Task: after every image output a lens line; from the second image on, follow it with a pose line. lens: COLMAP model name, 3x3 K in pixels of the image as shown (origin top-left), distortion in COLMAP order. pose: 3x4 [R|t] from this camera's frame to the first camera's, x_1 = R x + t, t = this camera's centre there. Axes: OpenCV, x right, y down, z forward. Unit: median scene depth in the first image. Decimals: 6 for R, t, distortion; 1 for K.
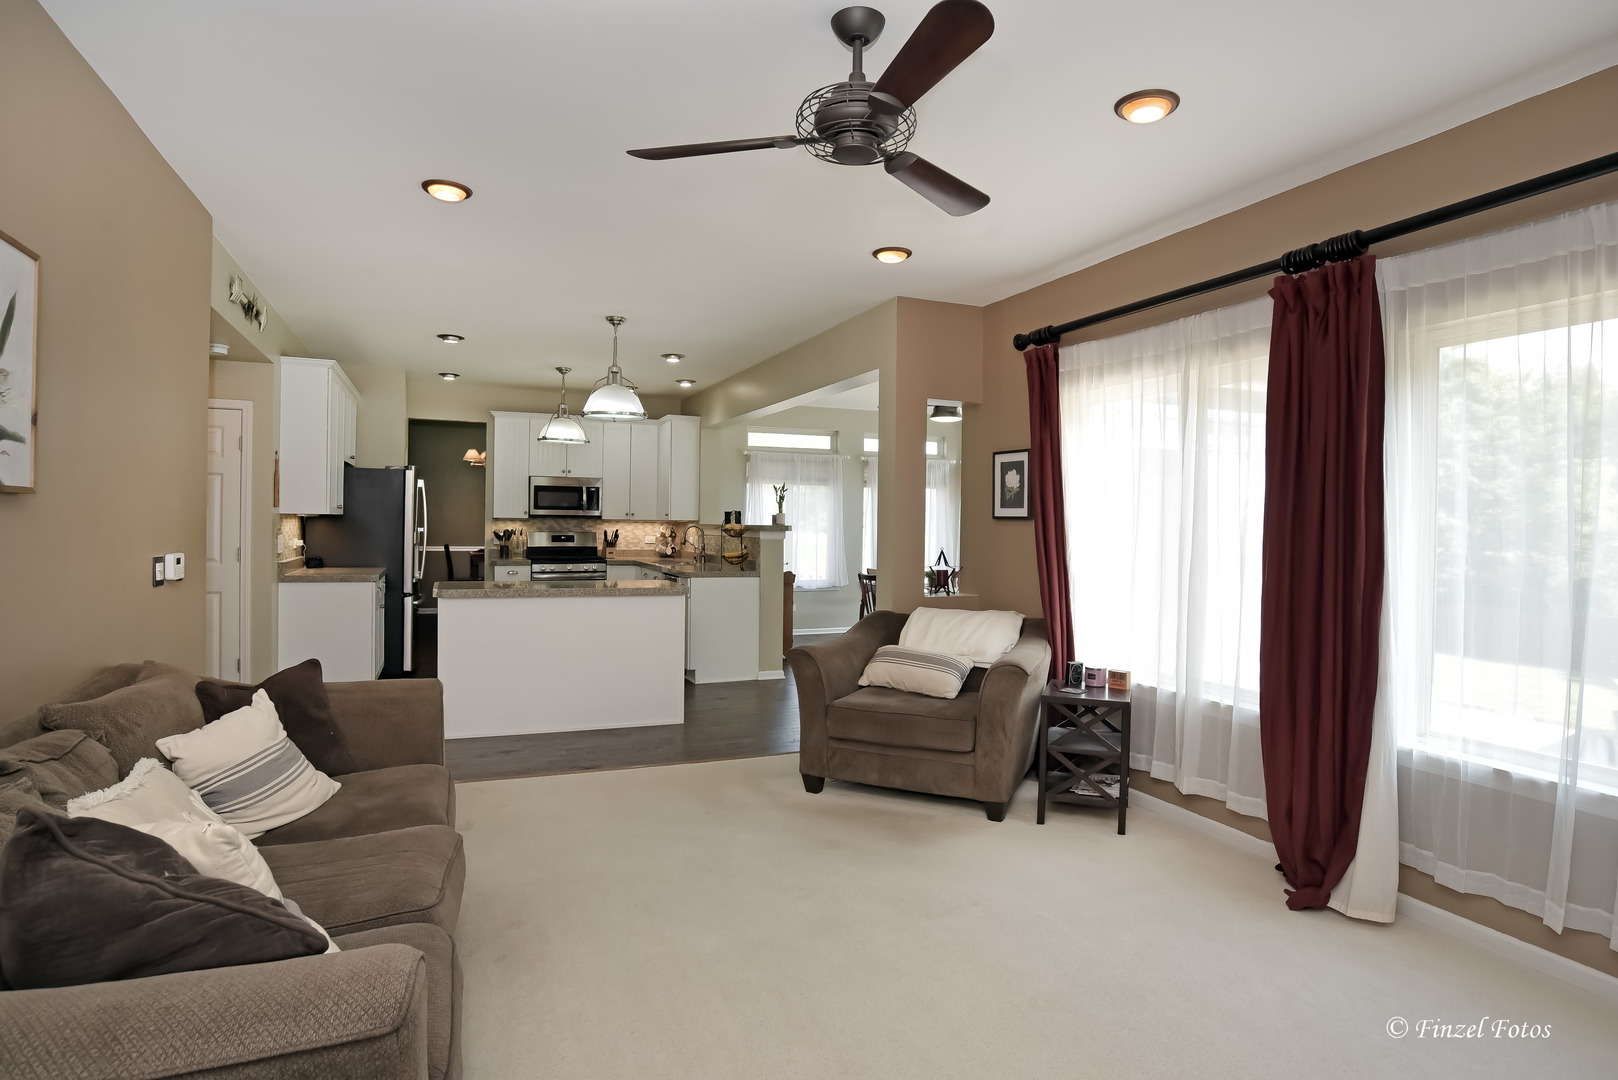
lens RADIAL K [[851.1, 0, 809.9], [0, 851.1, 542.6], [0, 0, 1]] dist [-0.015050, 0.001481]
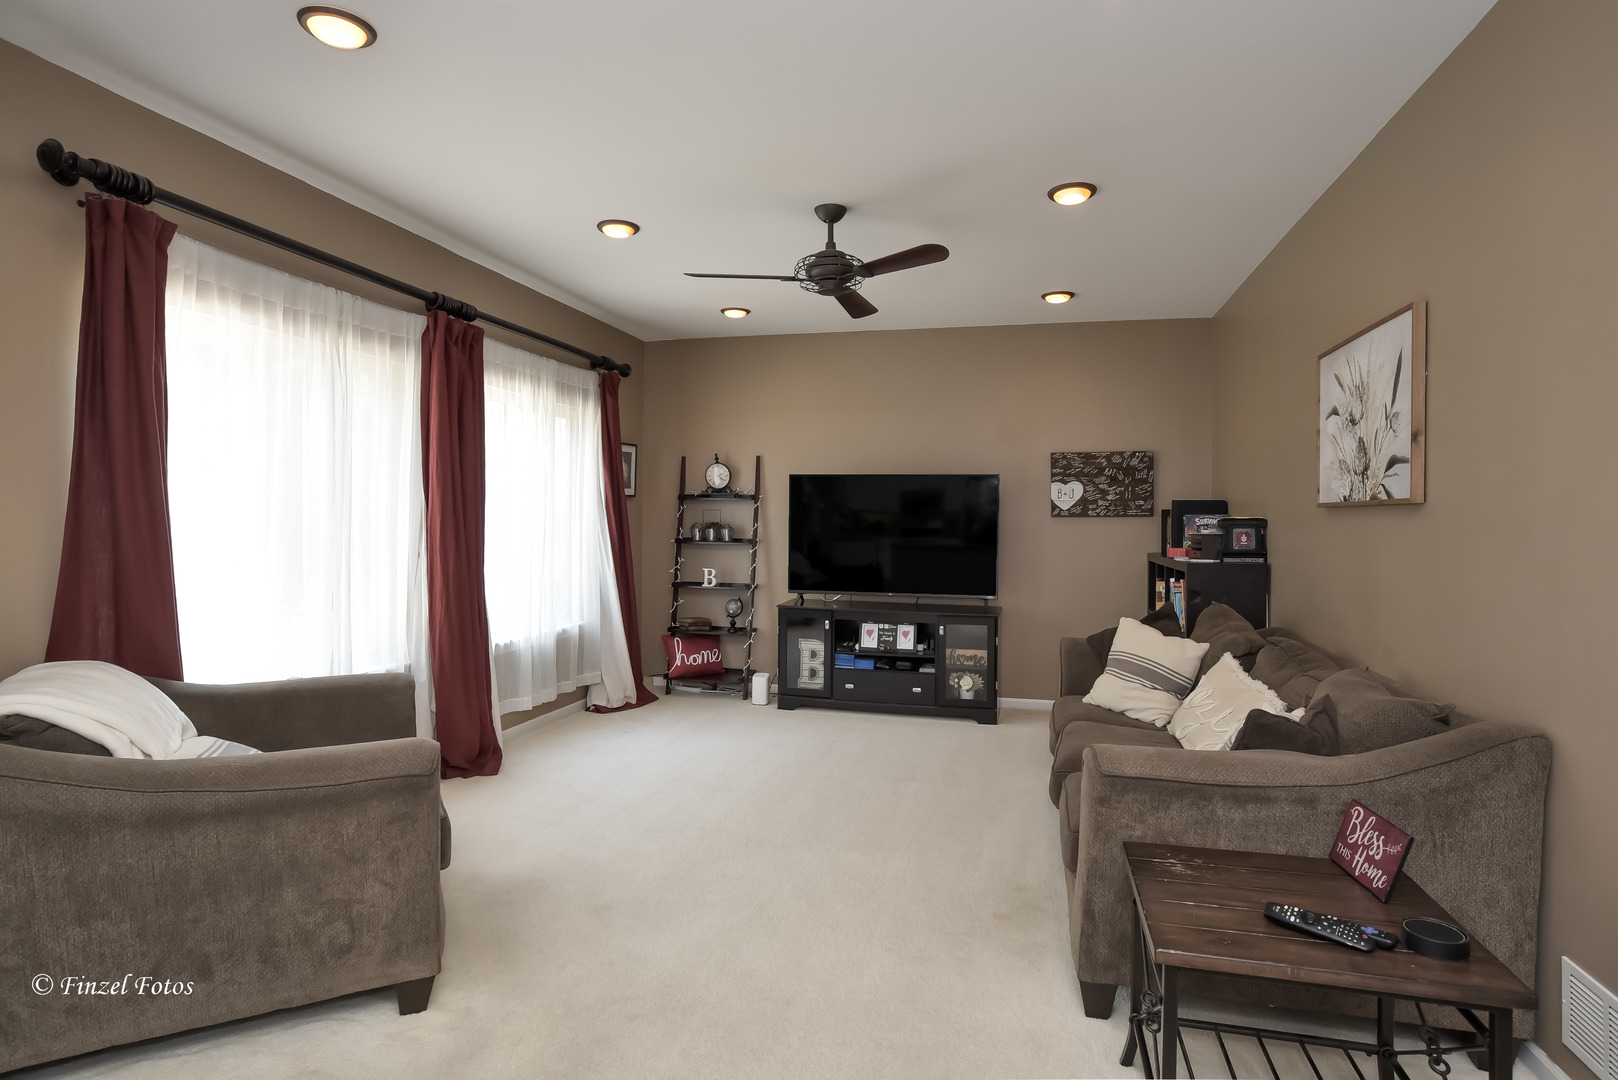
lens RADIAL K [[889.9, 0, 810.9], [0, 889.9, 535.4], [0, 0, 1]] dist [0.001269, 0.000164]
pose [[-0.793760, -0.034327, 0.607261, -0.652612], [-0.009983, 0.999007, 0.043424, -0.038851], [-0.608149, 0.028406, -0.793315, 1.599671]]
